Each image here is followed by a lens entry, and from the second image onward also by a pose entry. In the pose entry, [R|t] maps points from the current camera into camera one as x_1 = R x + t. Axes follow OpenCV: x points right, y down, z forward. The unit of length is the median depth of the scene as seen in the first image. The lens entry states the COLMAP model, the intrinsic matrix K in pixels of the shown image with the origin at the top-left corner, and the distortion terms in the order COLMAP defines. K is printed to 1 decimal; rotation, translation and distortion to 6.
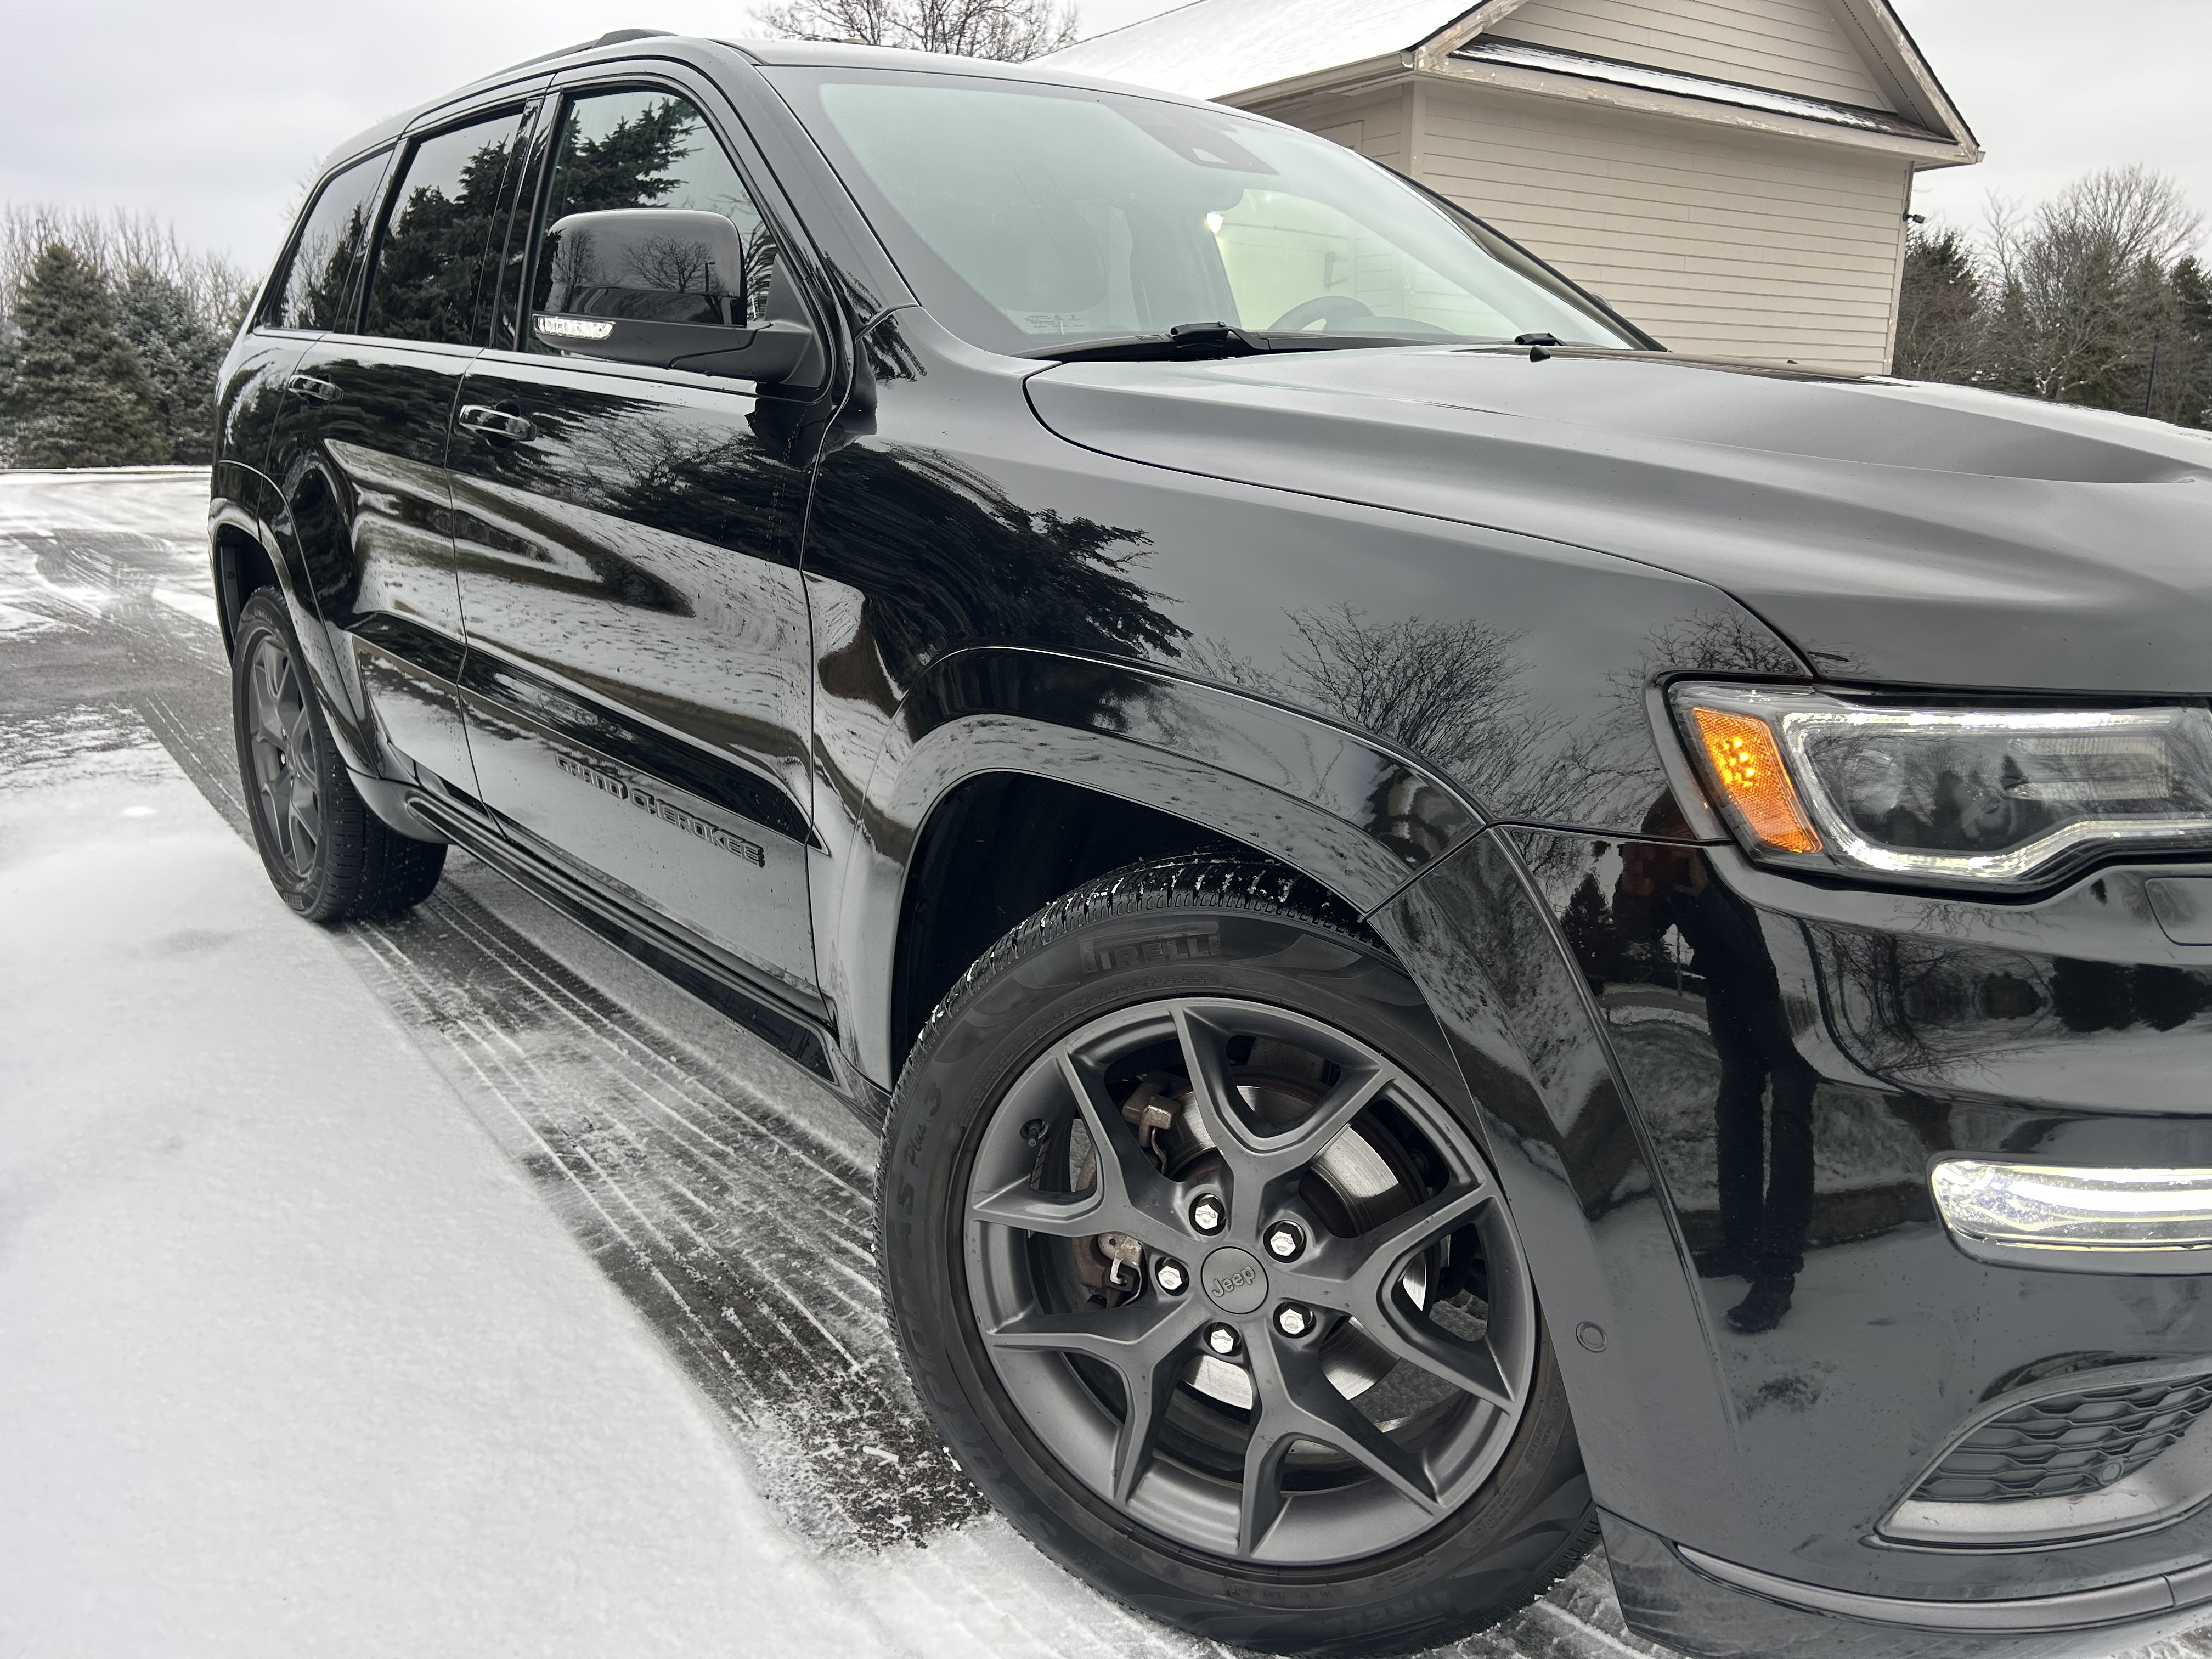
lens RADIAL K [[1653.0, 0, 1106.5], [0, 1653.0, 830.6], [0, 0, 1]] dist [0.053931, -0.052609]
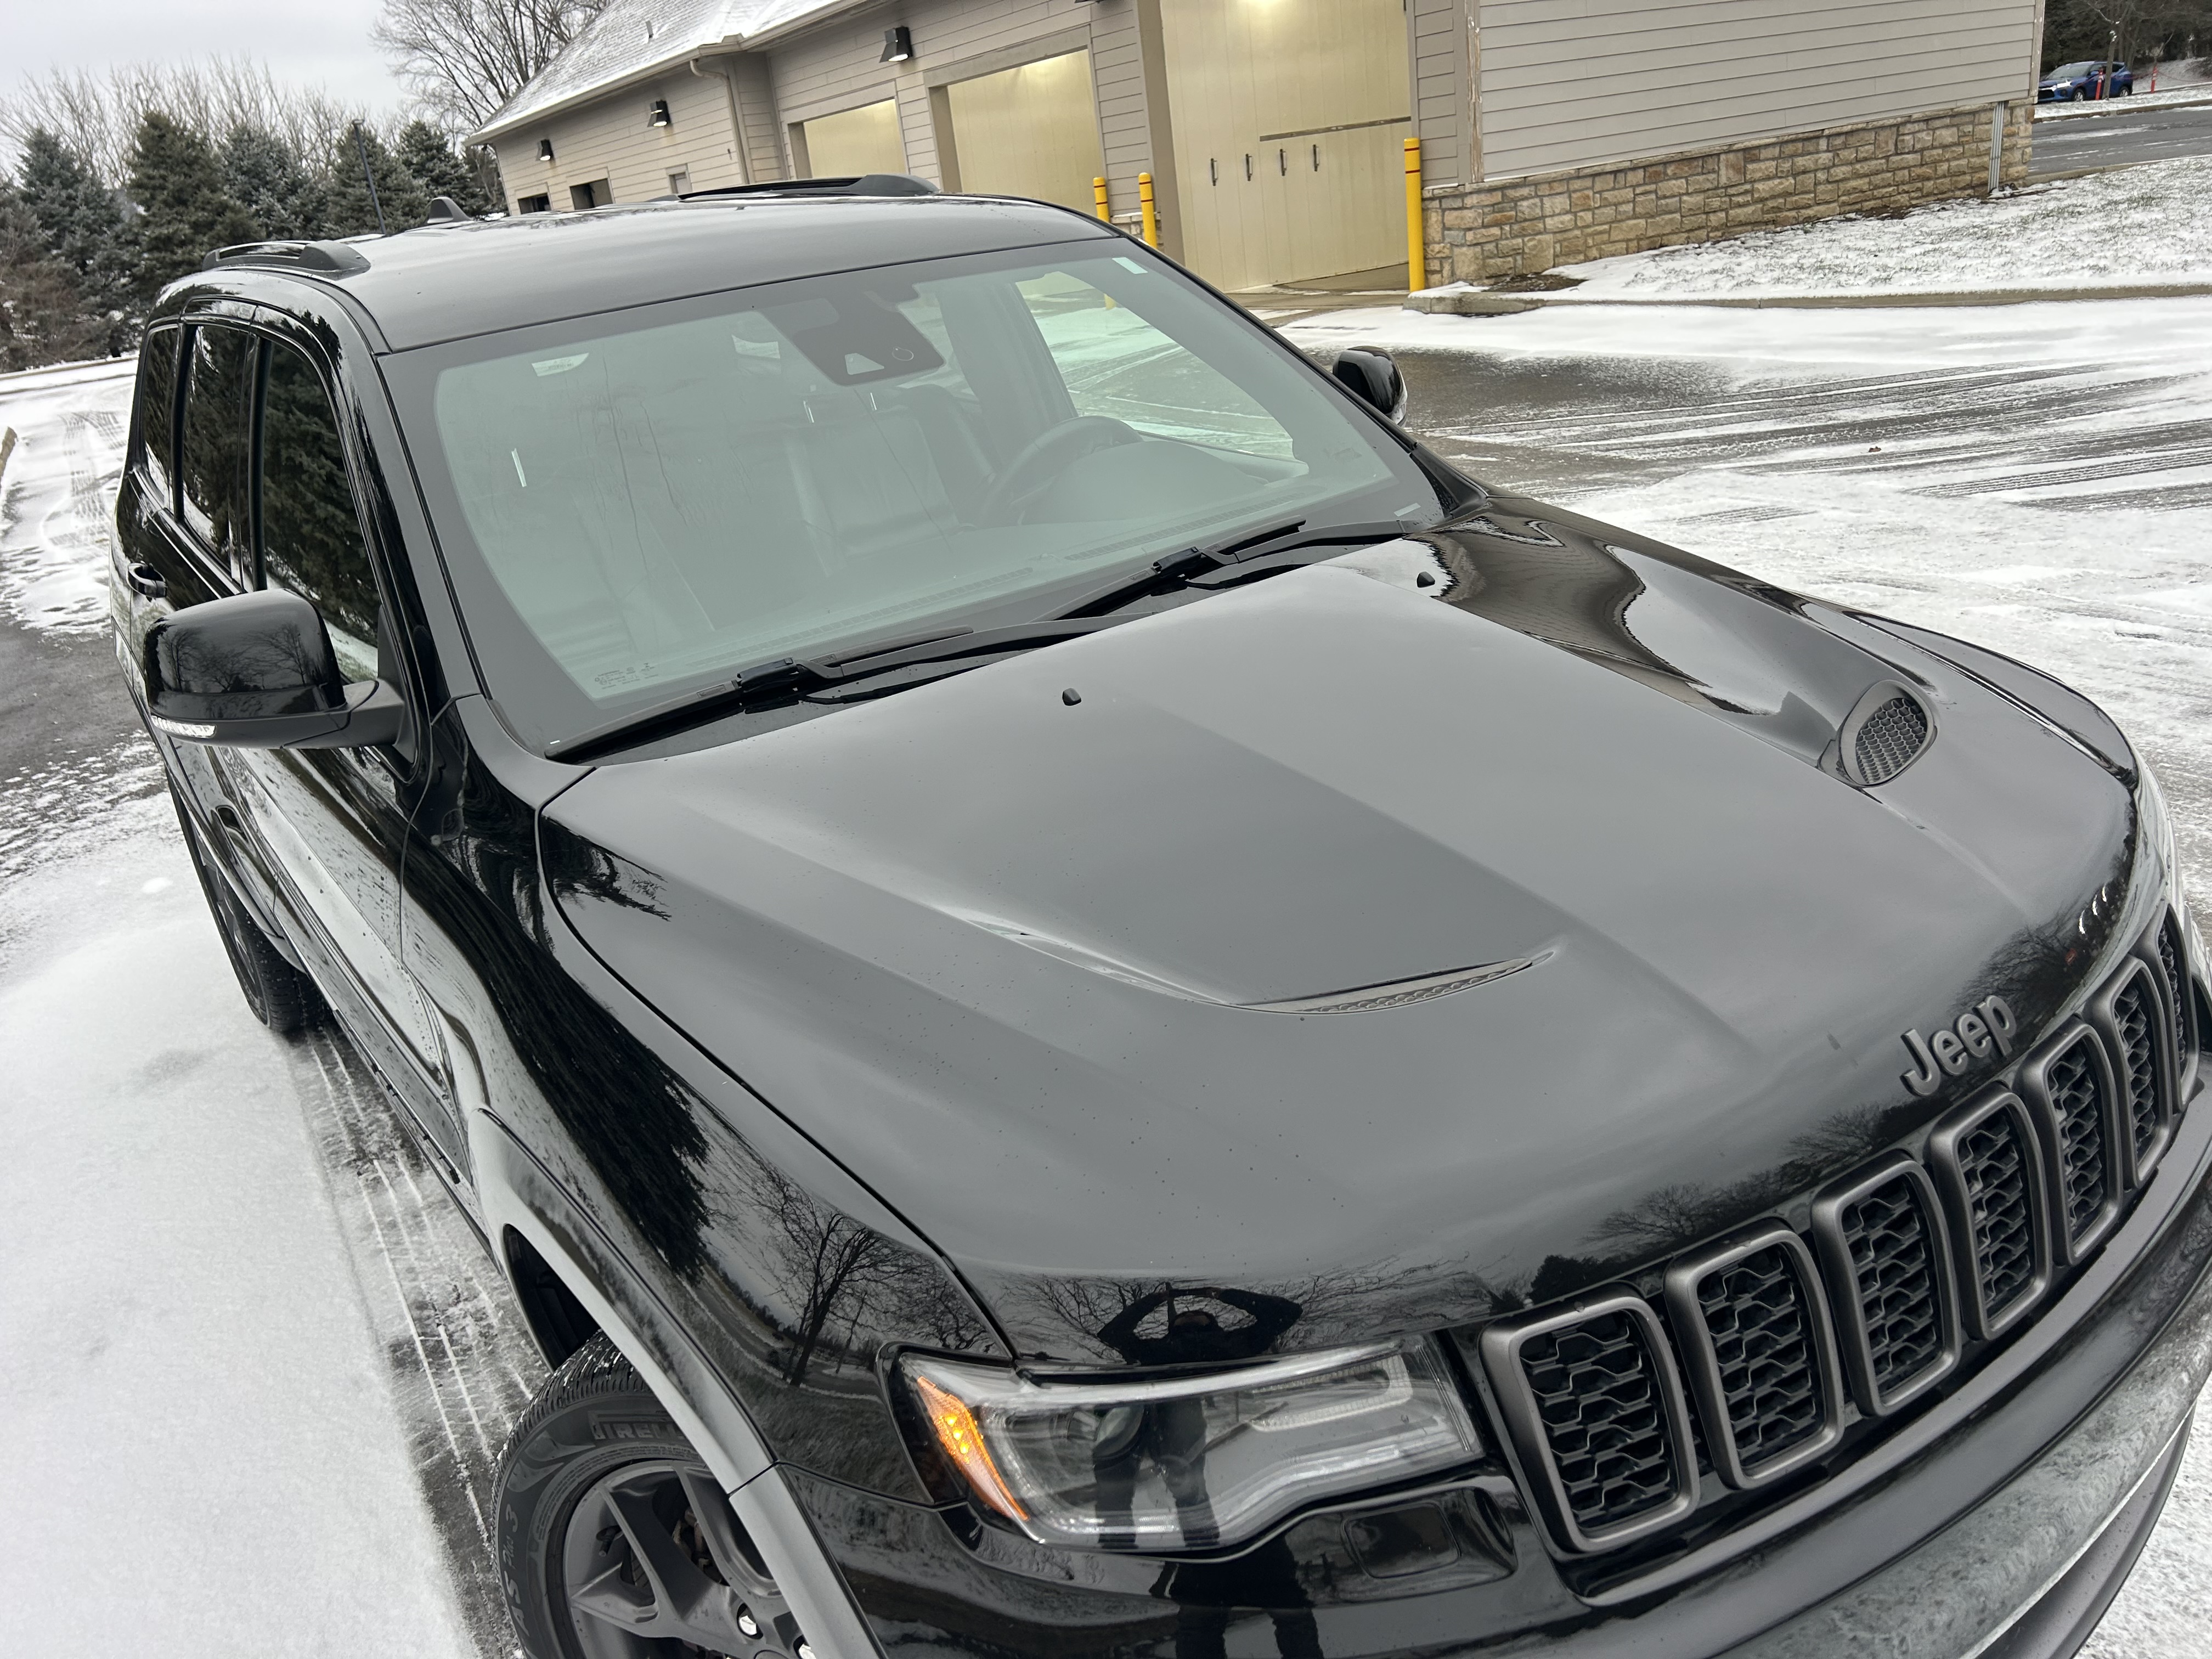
lens RADIAL K [[1653.0, 0, 1125.3], [0, 1653.0, 835.9], [0, 0, 1]] dist [0.053931, -0.052609]
pose [[0.990475, -0.086282, -0.107304, 0.204032], [0.101983, 0.983306, 0.150695, -0.183146], [0.092510, -0.160203, 0.982739, 0.005268]]
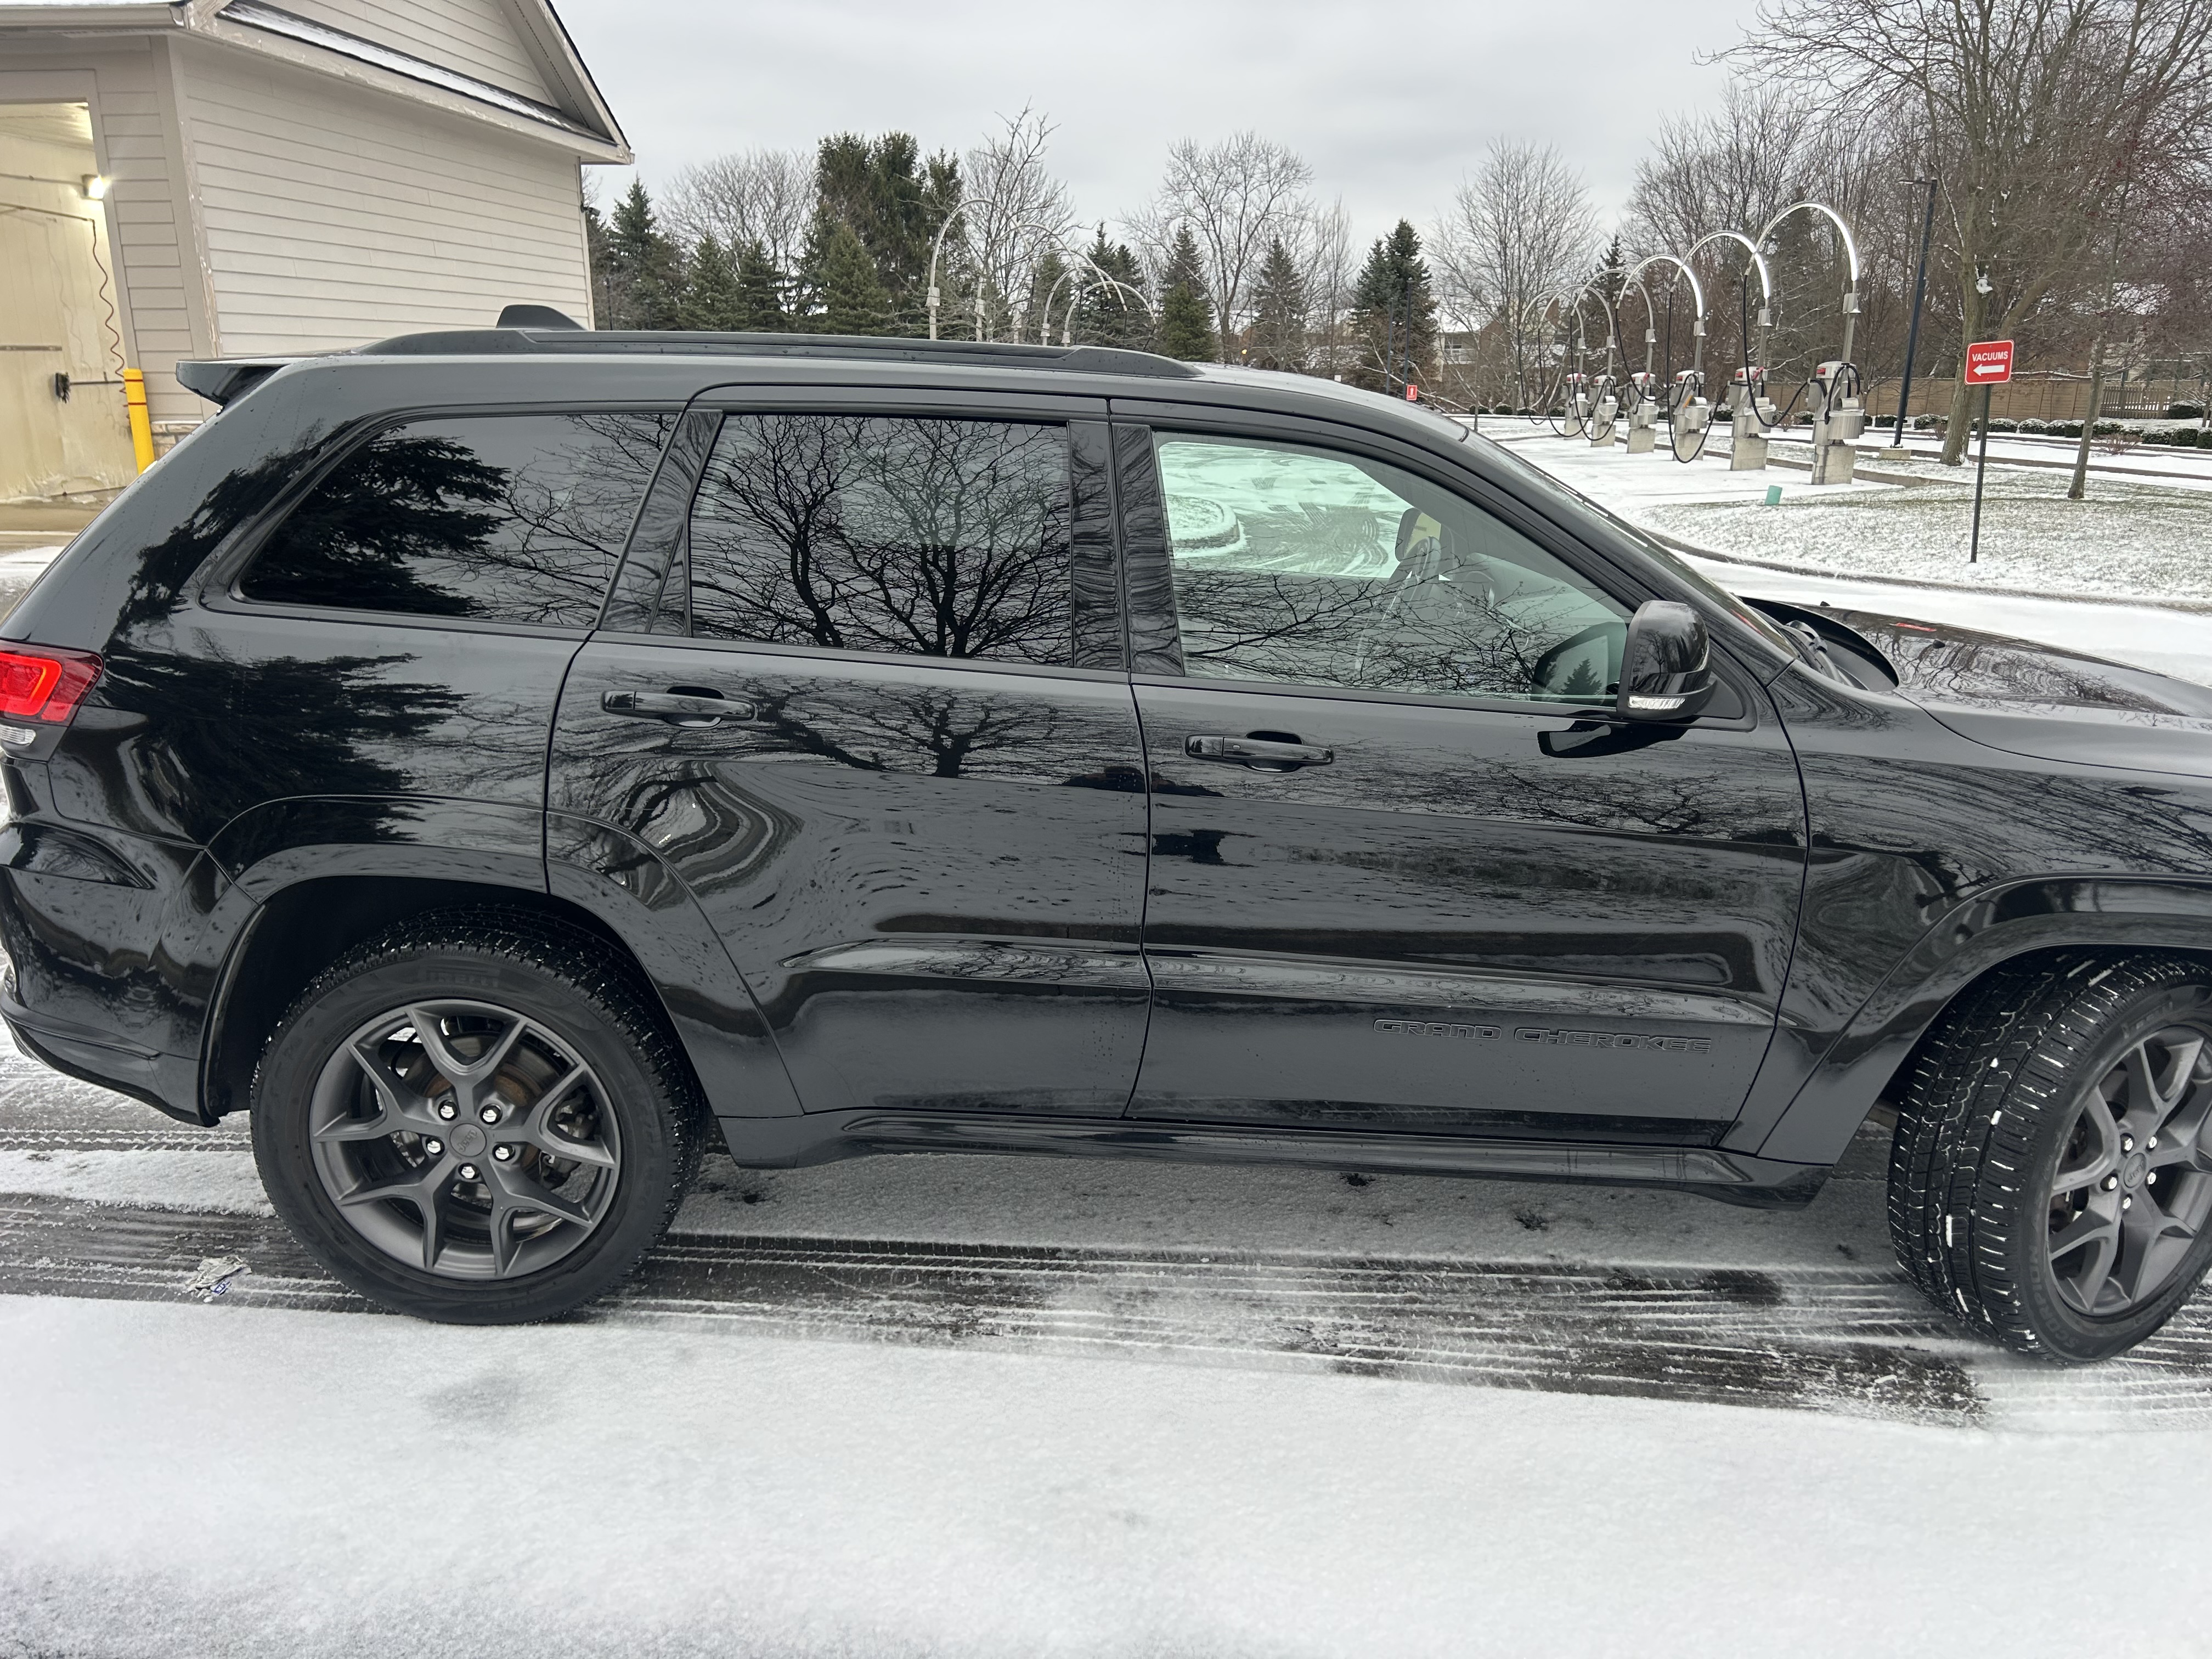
lens RADIAL K [[1653.0, 0, 1115.3], [0, 1653.0, 828.5], [0, 0, 1]] dist [0.053931, -0.052609]
pose [[0.644554, -0.206859, 0.736043, -0.878851], [0.173209, 0.977181, 0.122949, -0.243424], [-0.744680, 0.048242, 0.665676, 0.239355]]
